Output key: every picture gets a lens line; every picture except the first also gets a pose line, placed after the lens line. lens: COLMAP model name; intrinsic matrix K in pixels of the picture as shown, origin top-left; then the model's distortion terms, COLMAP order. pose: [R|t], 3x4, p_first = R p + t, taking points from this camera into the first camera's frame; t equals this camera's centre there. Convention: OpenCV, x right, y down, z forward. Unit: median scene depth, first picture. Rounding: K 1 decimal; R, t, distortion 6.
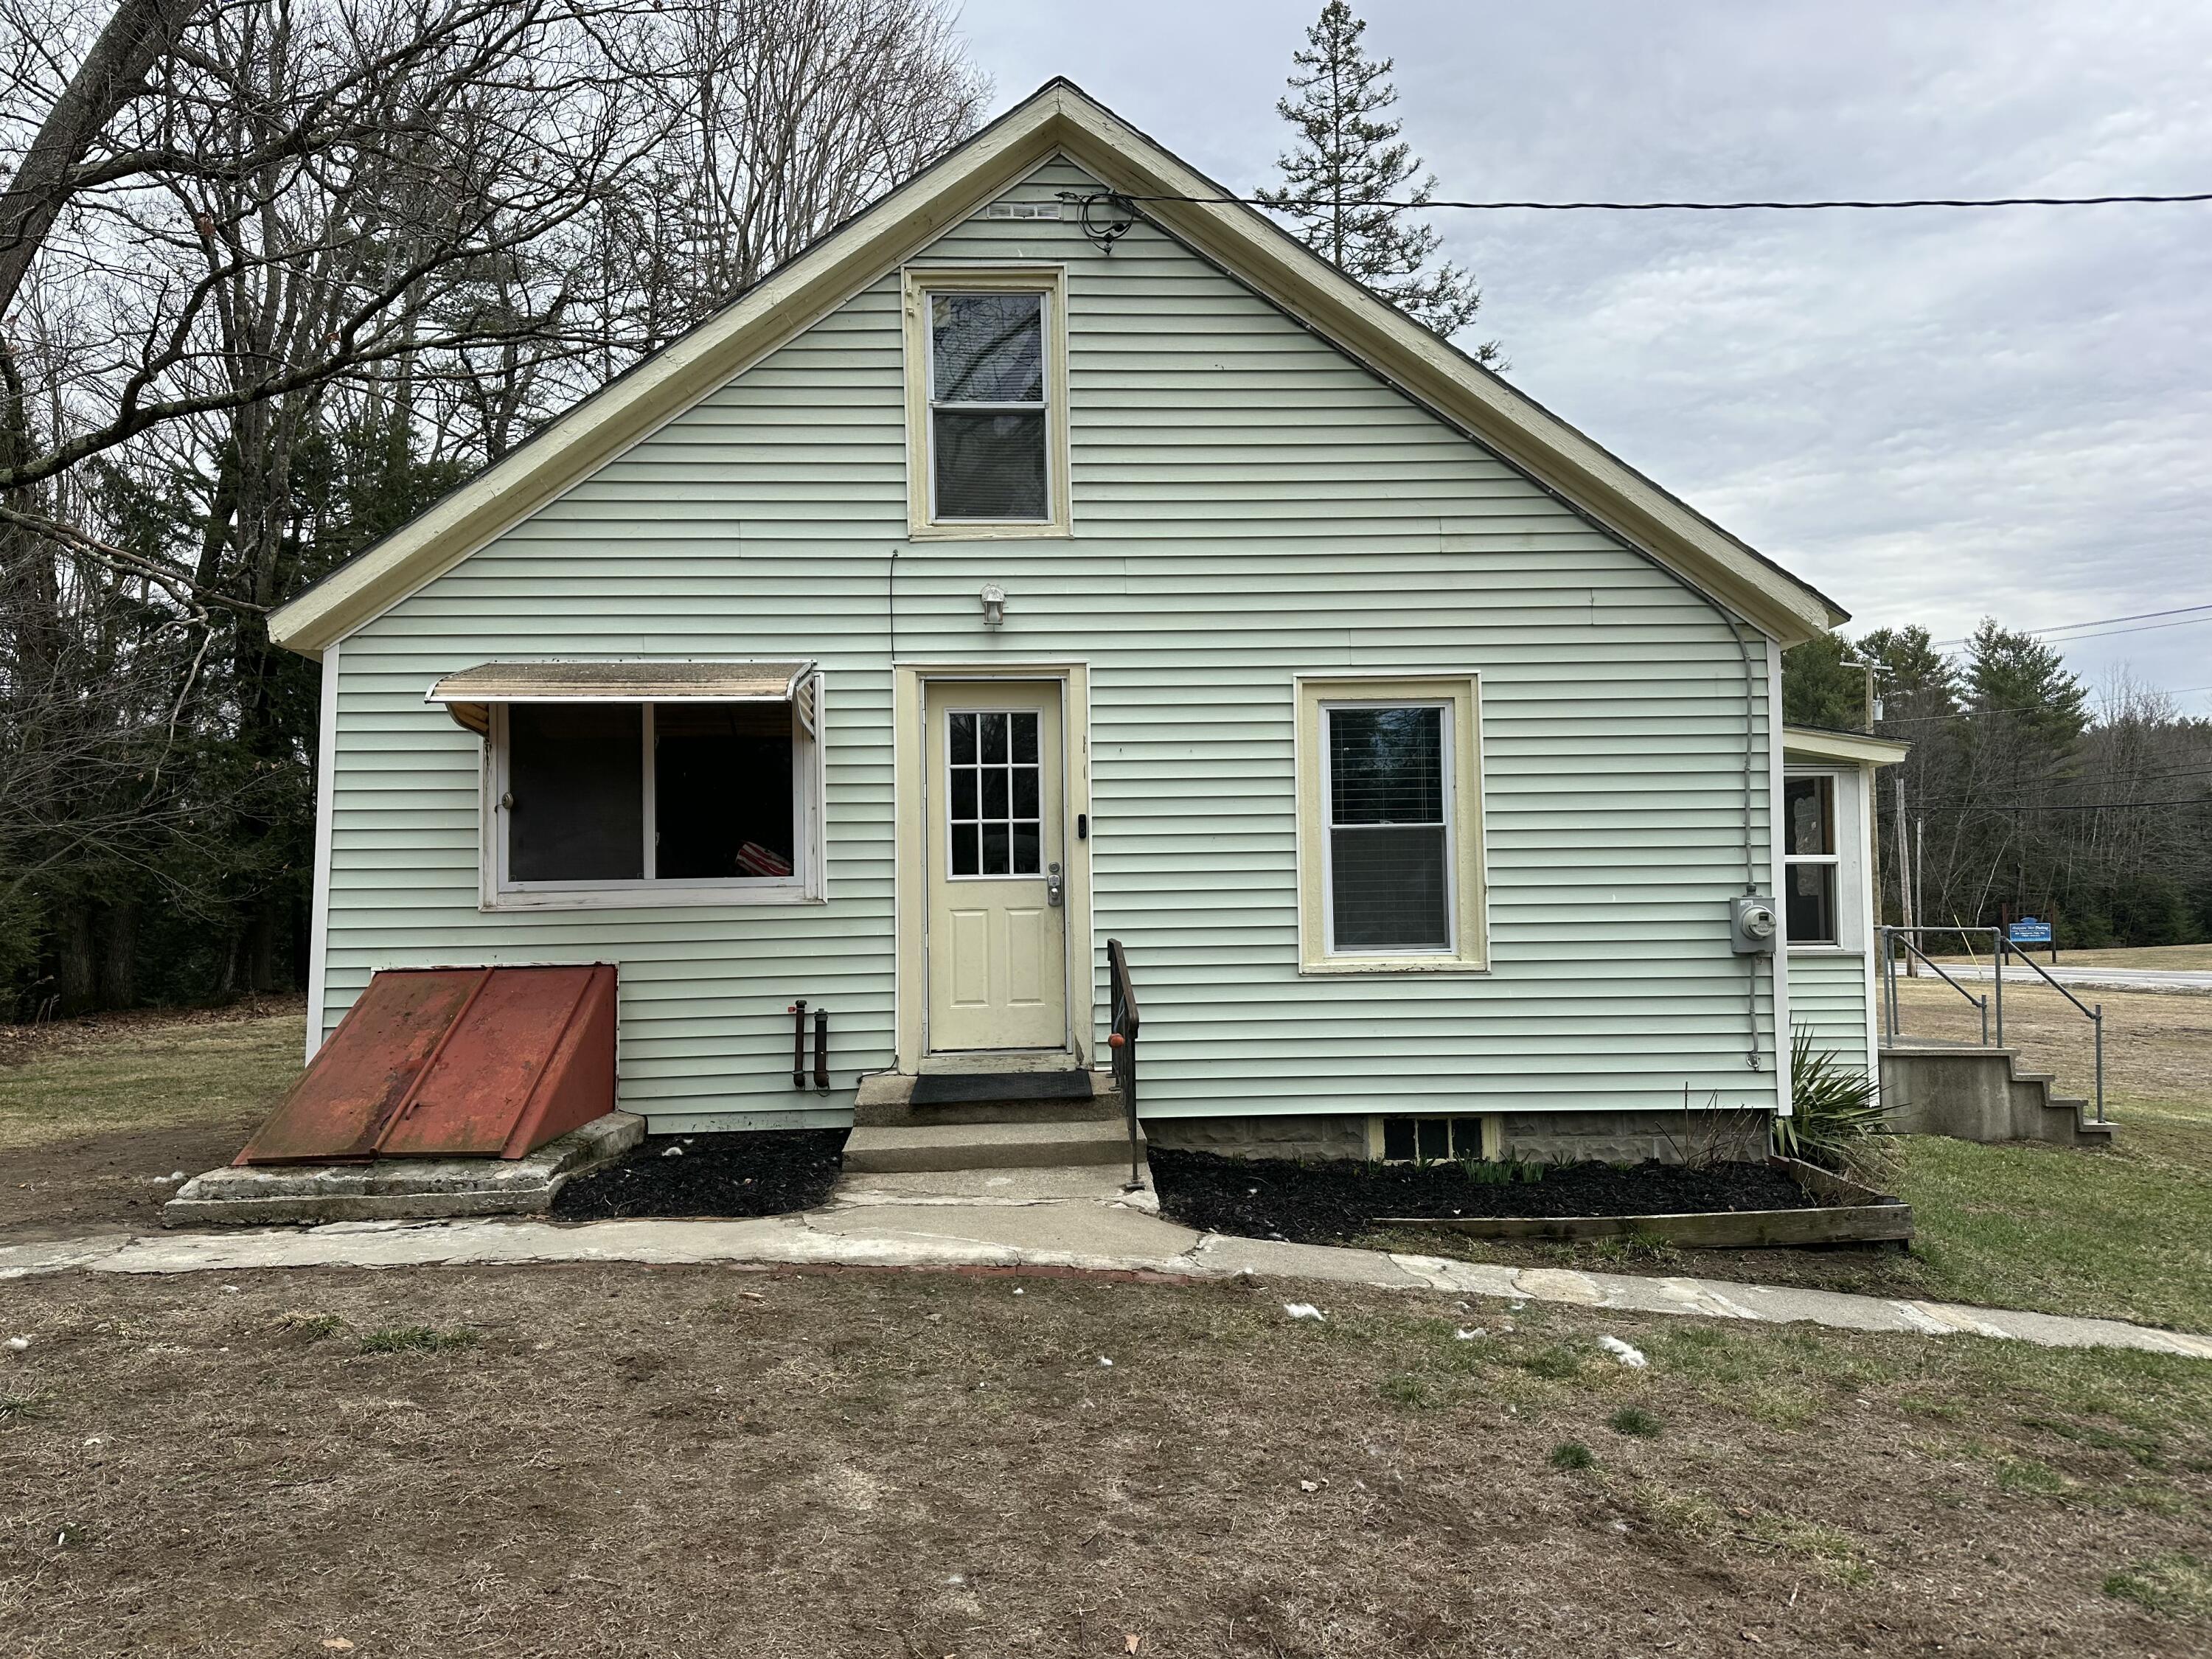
lens RADIAL K [[1531.0, 0, 1111.3], [0, 1531.0, 844.6], [0, 0, 1]] dist [0.170879, -0.311373]
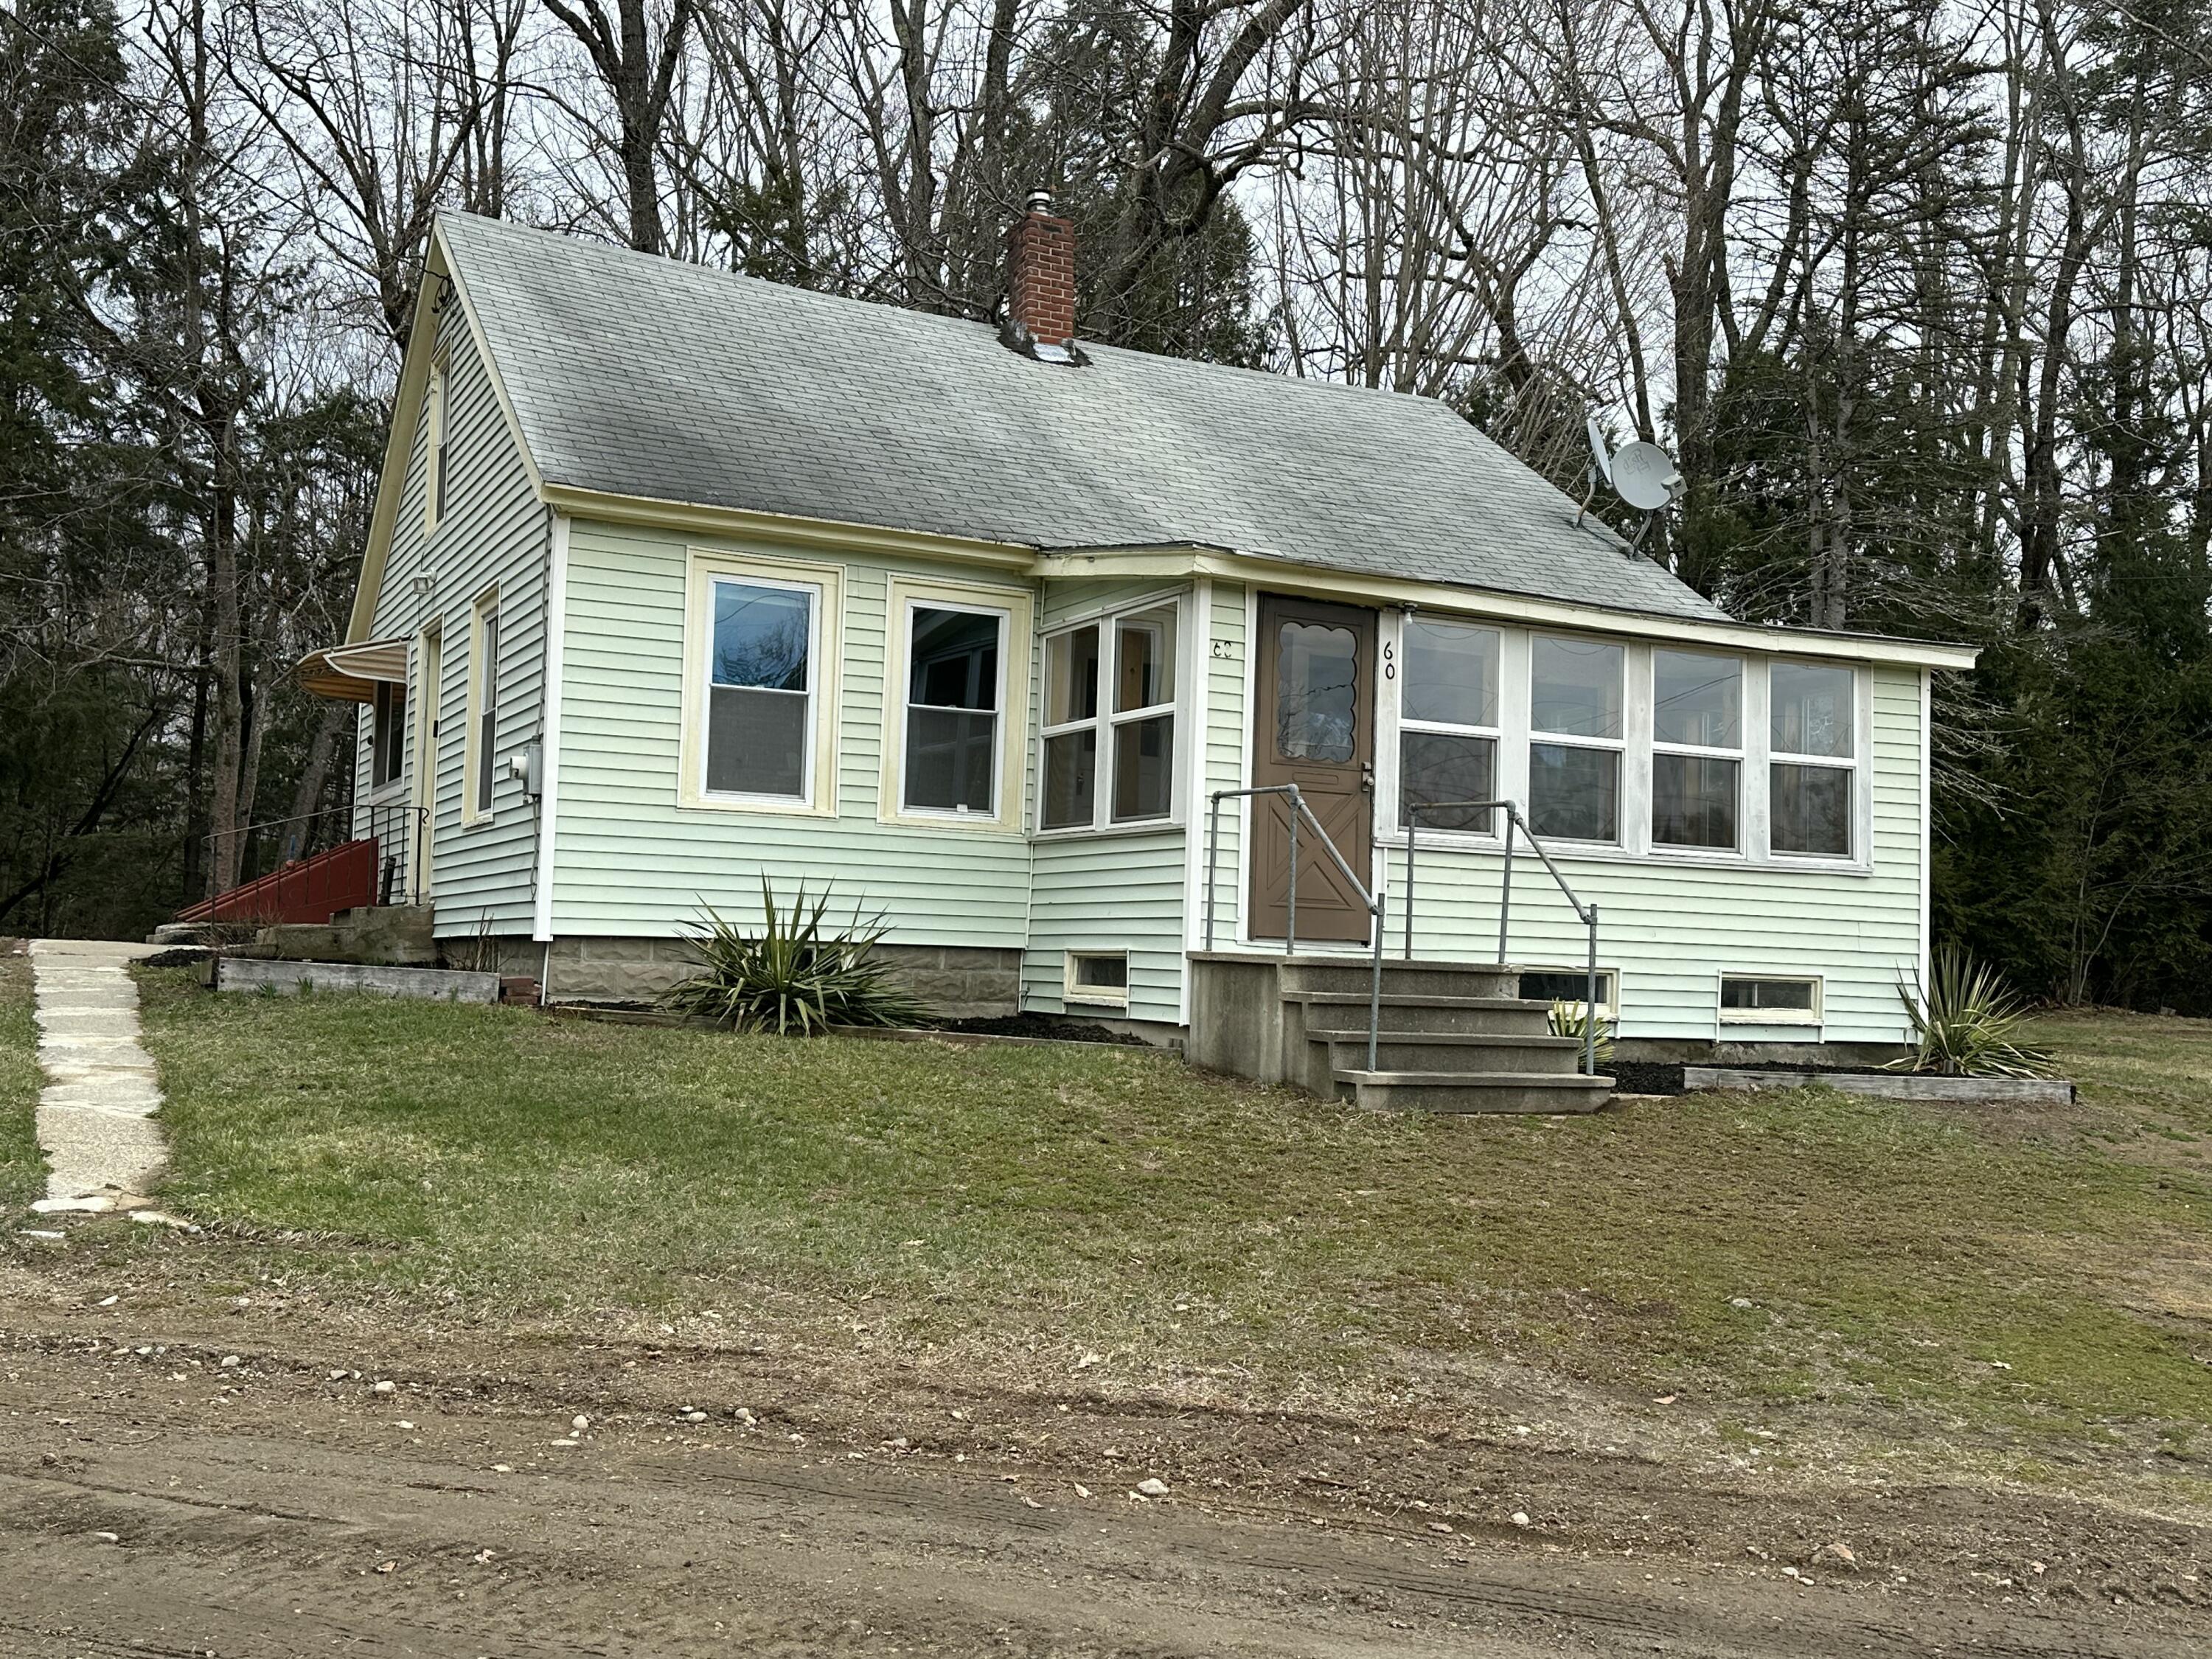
lens RADIAL K [[2173.6, 0, 1106.0], [0, 2173.6, 829.5], [0, 0, 1]] dist [0.127527, -0.000077]
pose [[0.398824, -0.037440, -0.916263, 2.011616], [0.006135, 0.999253, -0.038161, 0.155333], [0.917007, 0.009598, 0.398756, 0.752084]]
